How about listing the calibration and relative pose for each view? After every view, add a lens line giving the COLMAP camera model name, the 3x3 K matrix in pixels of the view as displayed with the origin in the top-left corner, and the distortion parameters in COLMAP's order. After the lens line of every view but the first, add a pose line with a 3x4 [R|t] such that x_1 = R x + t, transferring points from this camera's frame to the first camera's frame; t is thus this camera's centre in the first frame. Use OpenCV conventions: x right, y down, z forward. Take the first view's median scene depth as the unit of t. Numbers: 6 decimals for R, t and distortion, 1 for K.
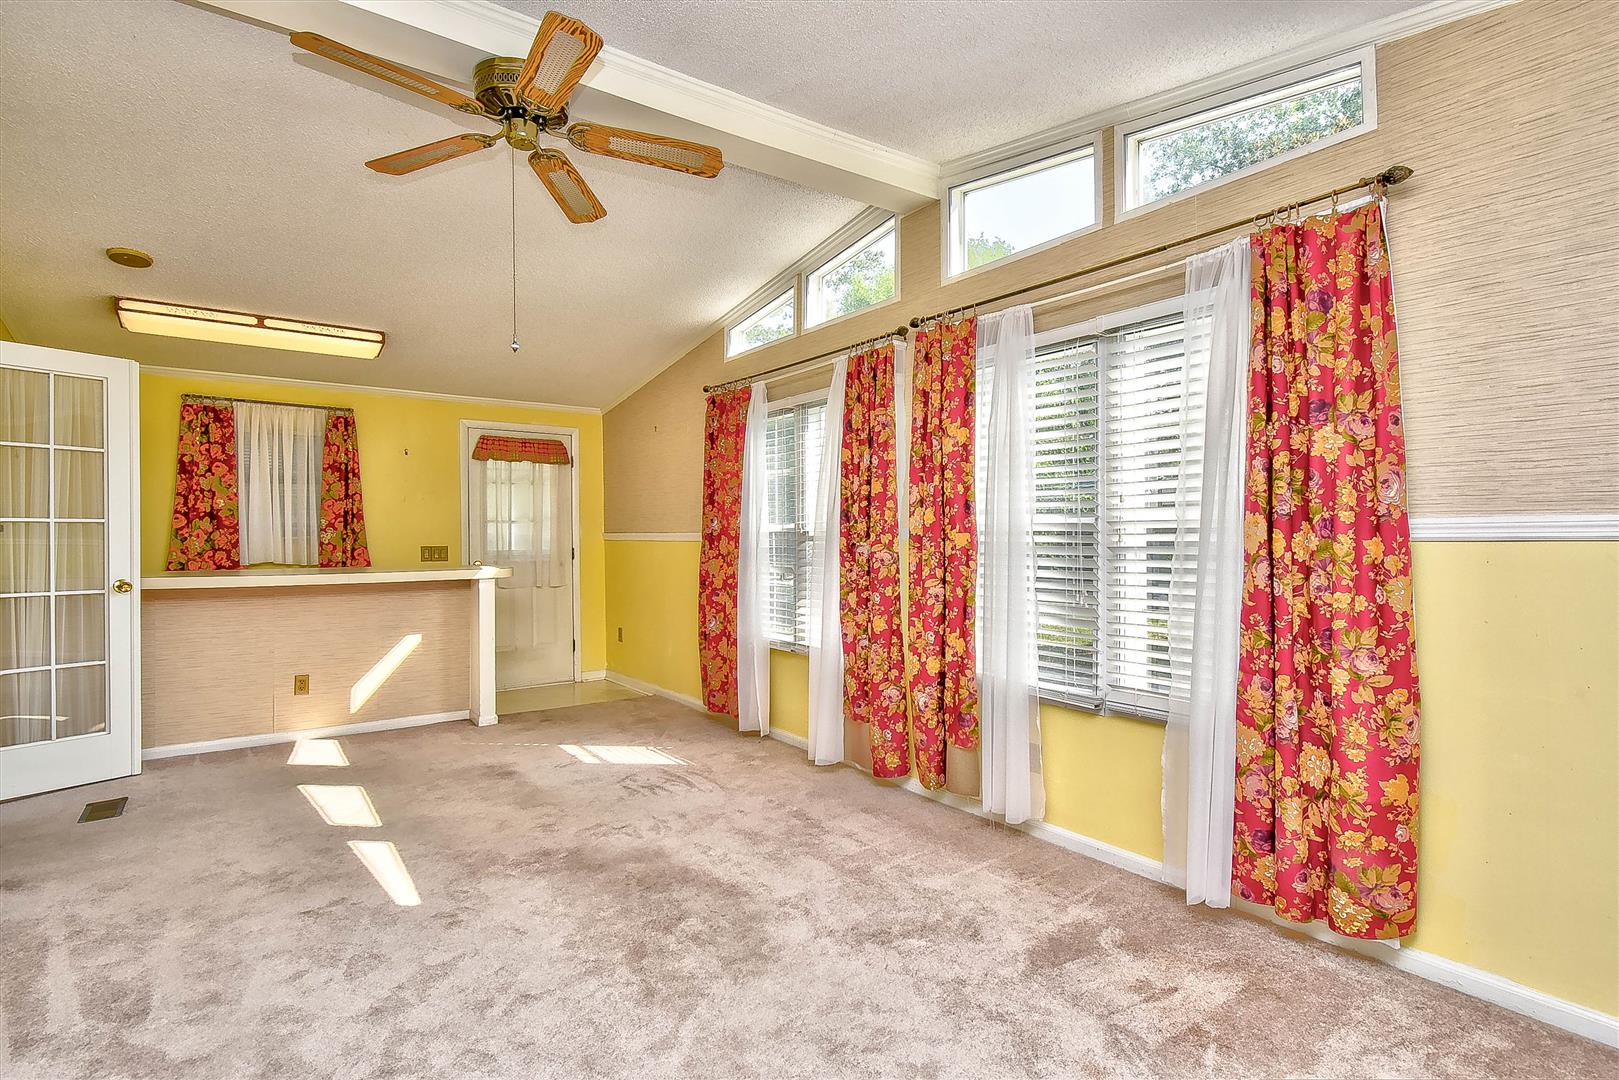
lens RADIAL K [[794.3, 0, 817.9], [0, 794.3, 537.9], [0, 0, 1]] dist [-0.002787, -0.000264]
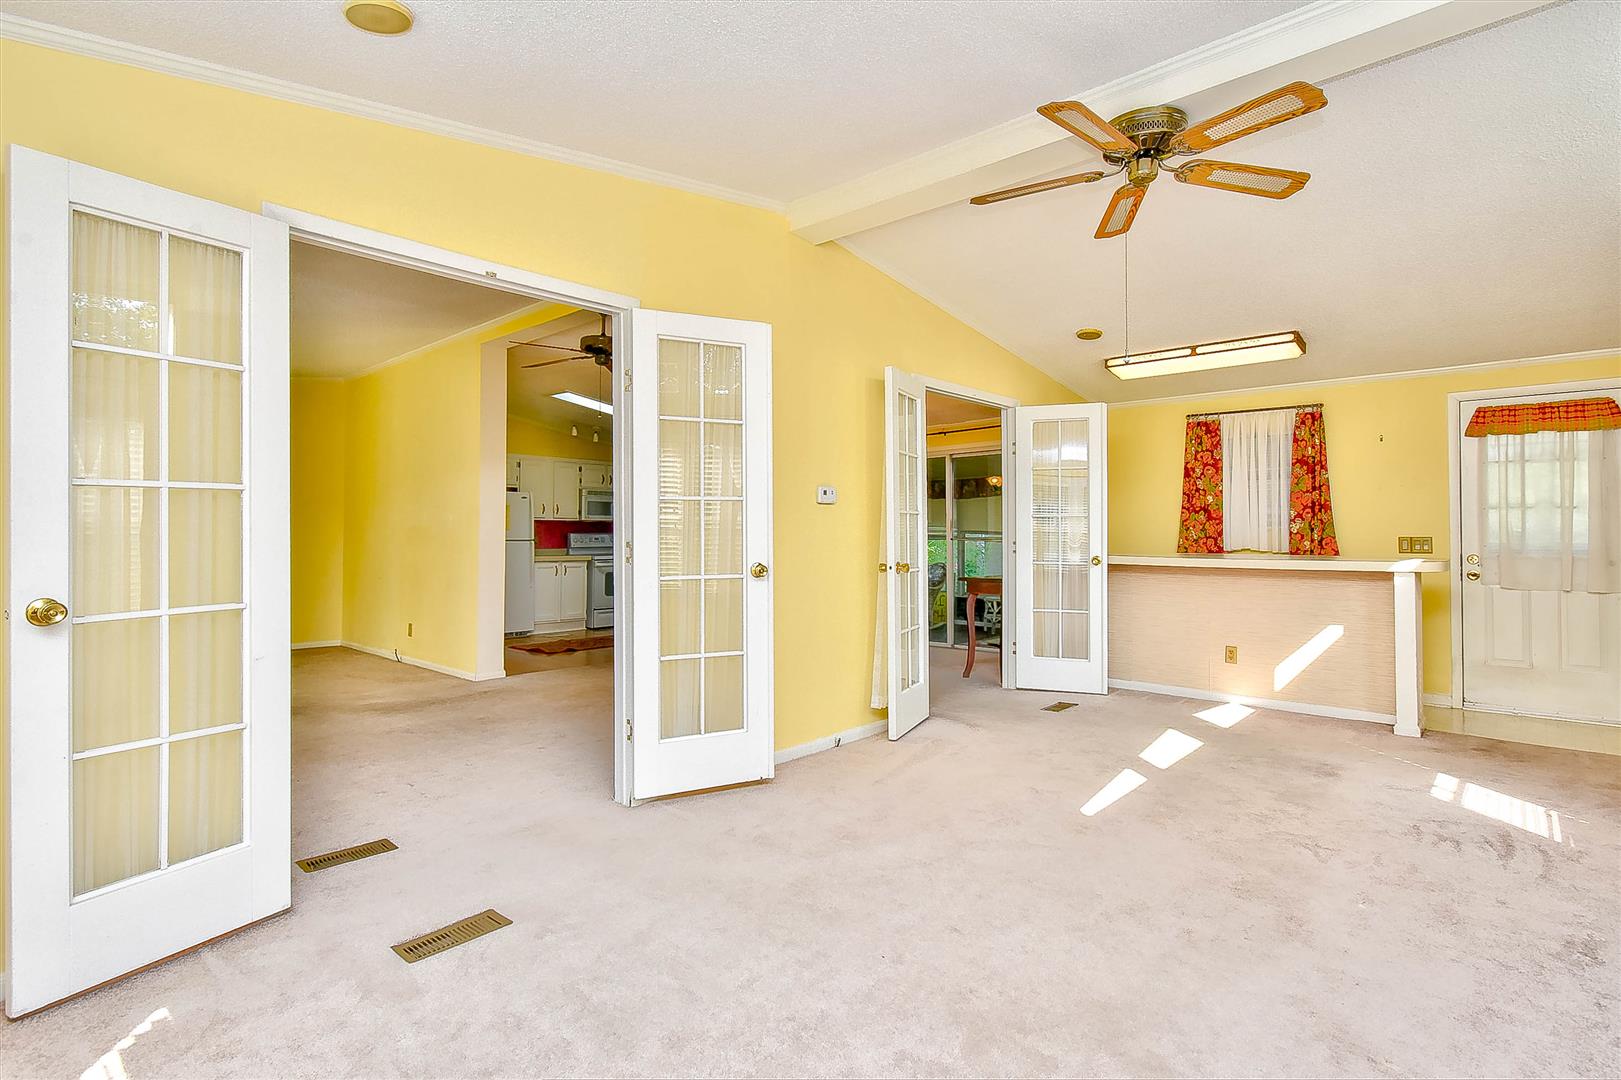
lens RADIAL K [[777.1, 0, 813.2], [0, 777.1, 519.0], [0, 0, 1]] dist [0.014159, -0.000263]
pose [[0.218428, -0.011992, -0.975779, 0.288531], [-0.001868, 0.999918, -0.012707, 0.002881], [0.975851, 0.004598, 0.218387, 0.139311]]
